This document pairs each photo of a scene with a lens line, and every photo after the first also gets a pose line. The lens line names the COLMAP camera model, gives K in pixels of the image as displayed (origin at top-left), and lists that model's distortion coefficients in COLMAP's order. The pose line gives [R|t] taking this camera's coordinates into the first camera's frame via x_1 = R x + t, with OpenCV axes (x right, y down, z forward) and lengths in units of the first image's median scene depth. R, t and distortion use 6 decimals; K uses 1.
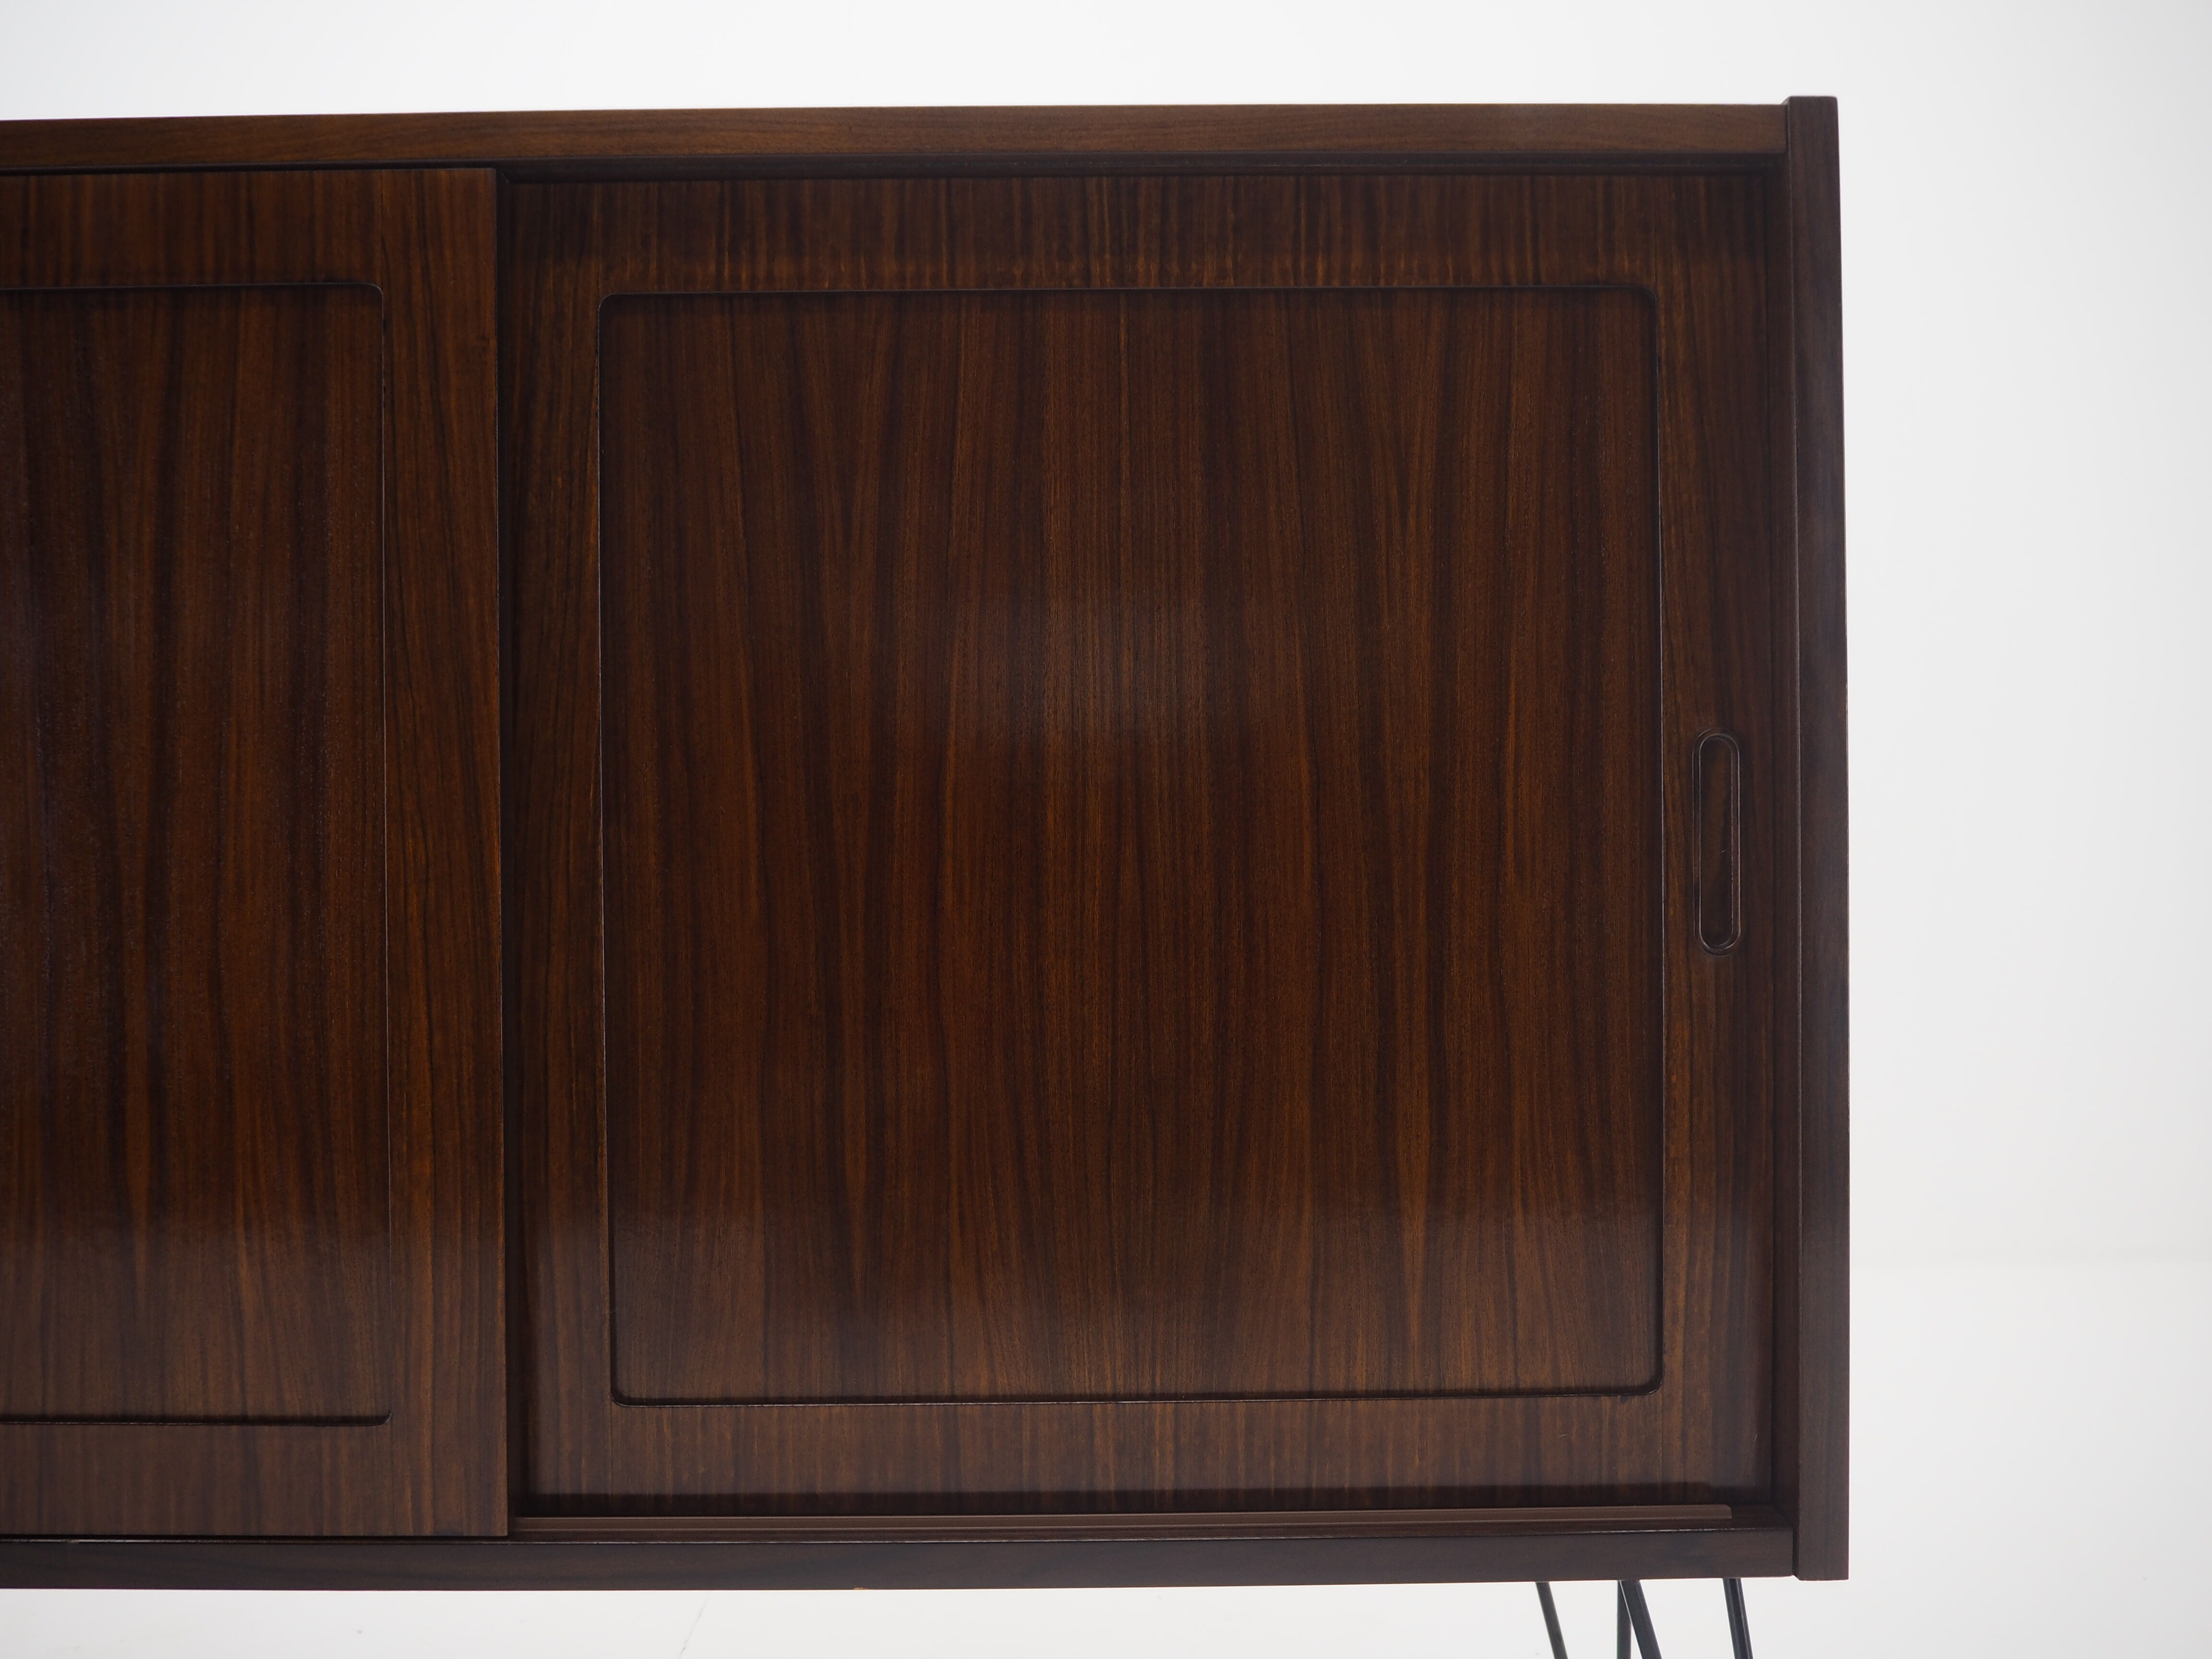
lens RADIAL K [[1847.8, 0, 1090.0], [0, 1847.8, 819.7], [0, 0, 1]] dist [-0.049112, 0.019504]
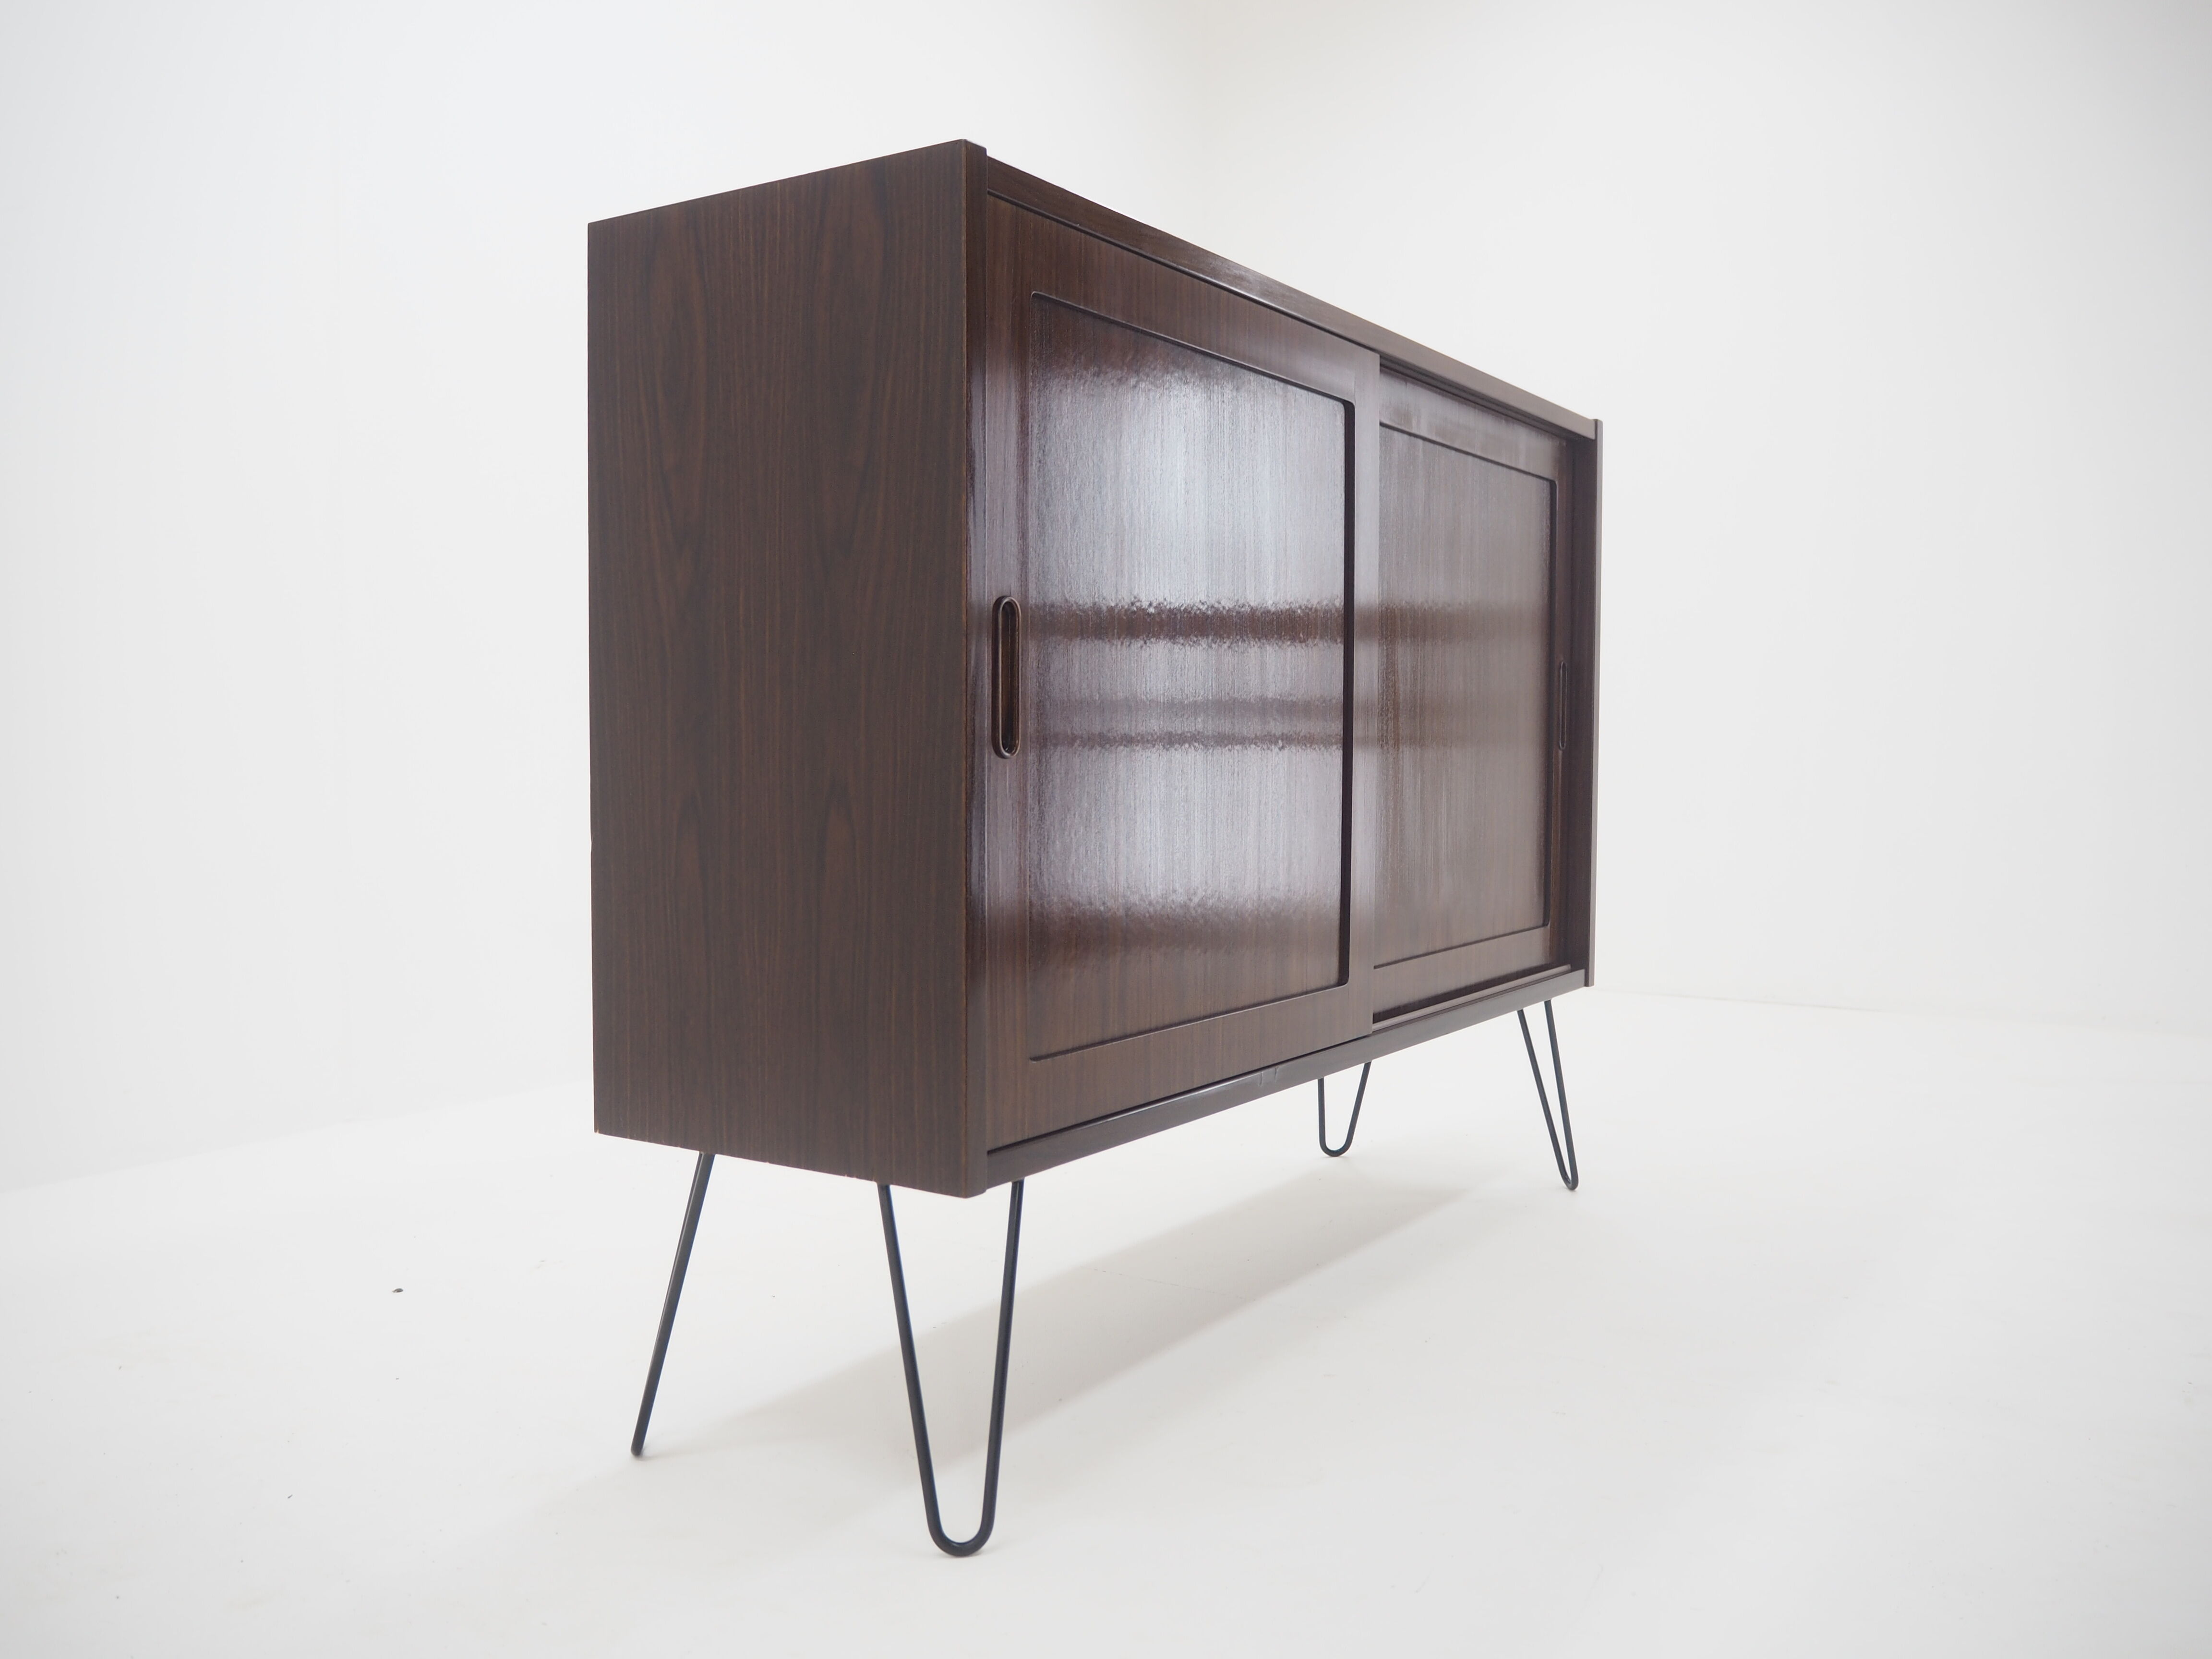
lens RADIAL K [[1847.8, 0, 1104.0], [0, 1847.8, 831.6], [0, 0, 1]] dist [-0.049112, 0.019504]
pose [[0.552797, -0.034624, 0.832596, -2.178364], [-0.004013, 0.999014, 0.044209, 0.077507], [-0.833306, -0.027780, 0.552113, 0.120694]]
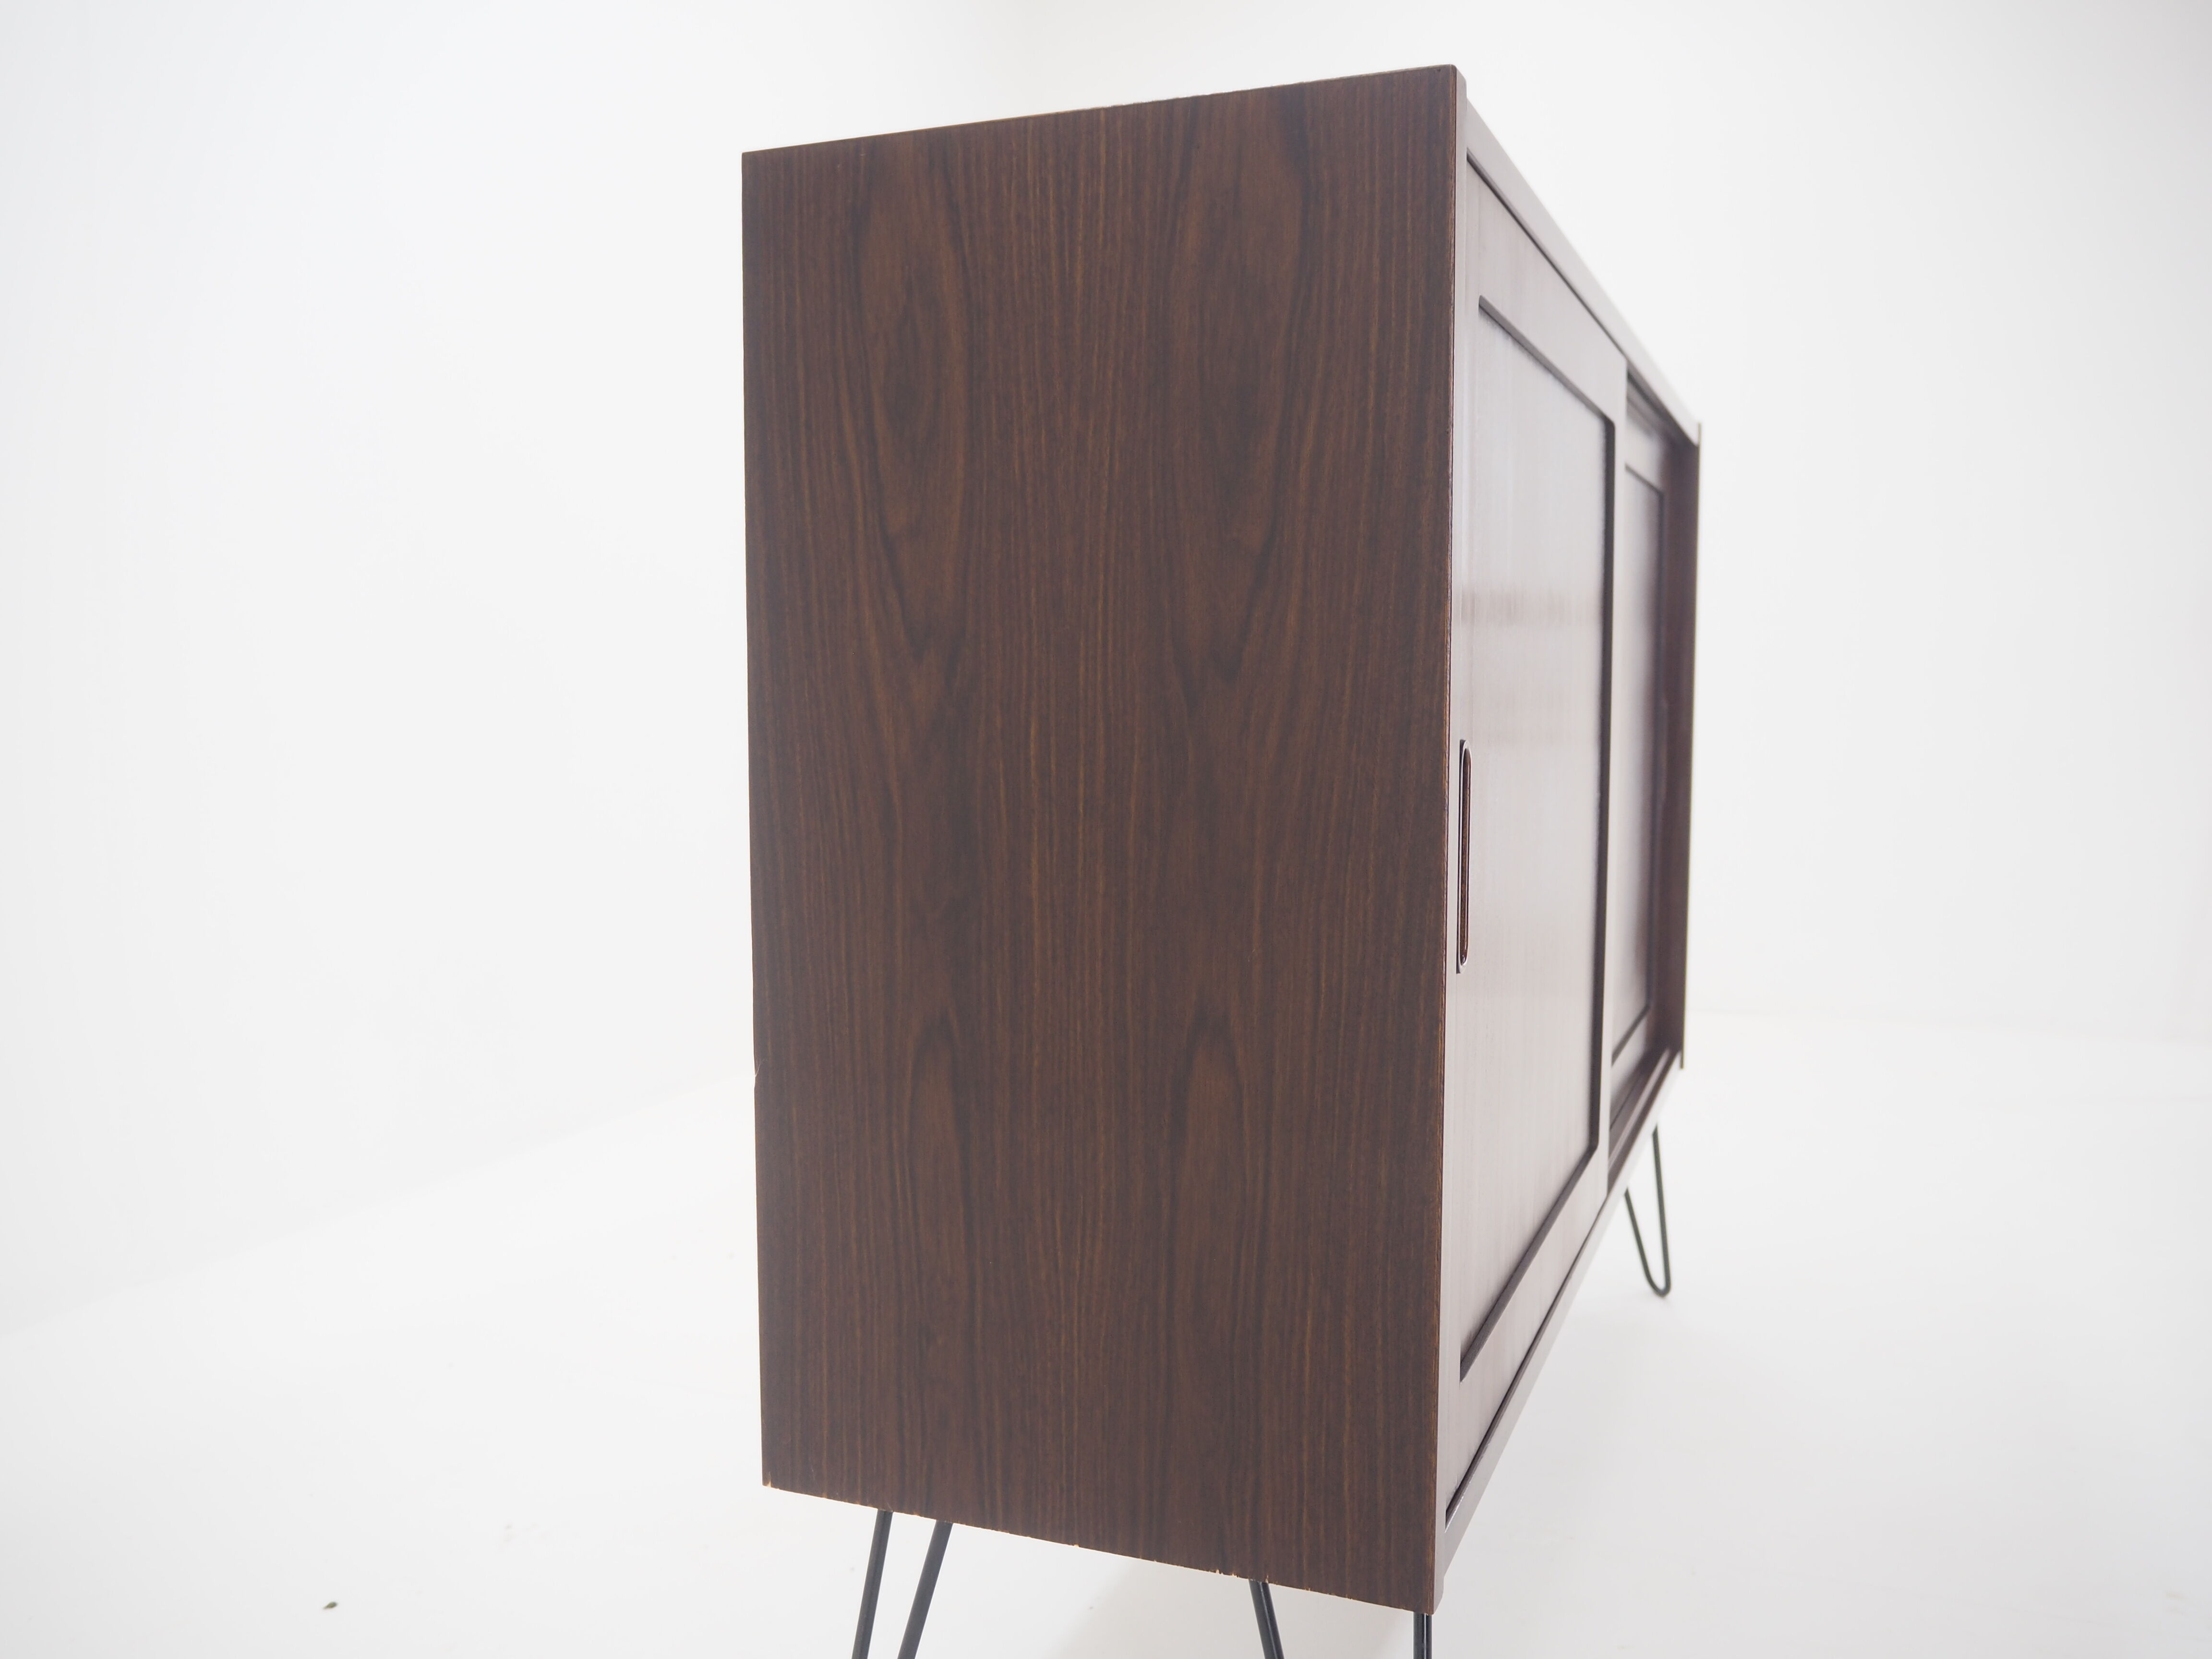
lens RADIAL K [[1847.8, 0, 1107.2], [0, 1847.8, 825.4], [0, 0, 1]] dist [-0.049112, 0.019504]
pose [[0.383820, -0.073923, 0.920444, -2.009029], [0.002347, 0.996865, 0.079082, -0.070911], [-0.923405, -0.028193, 0.382790, 0.761779]]
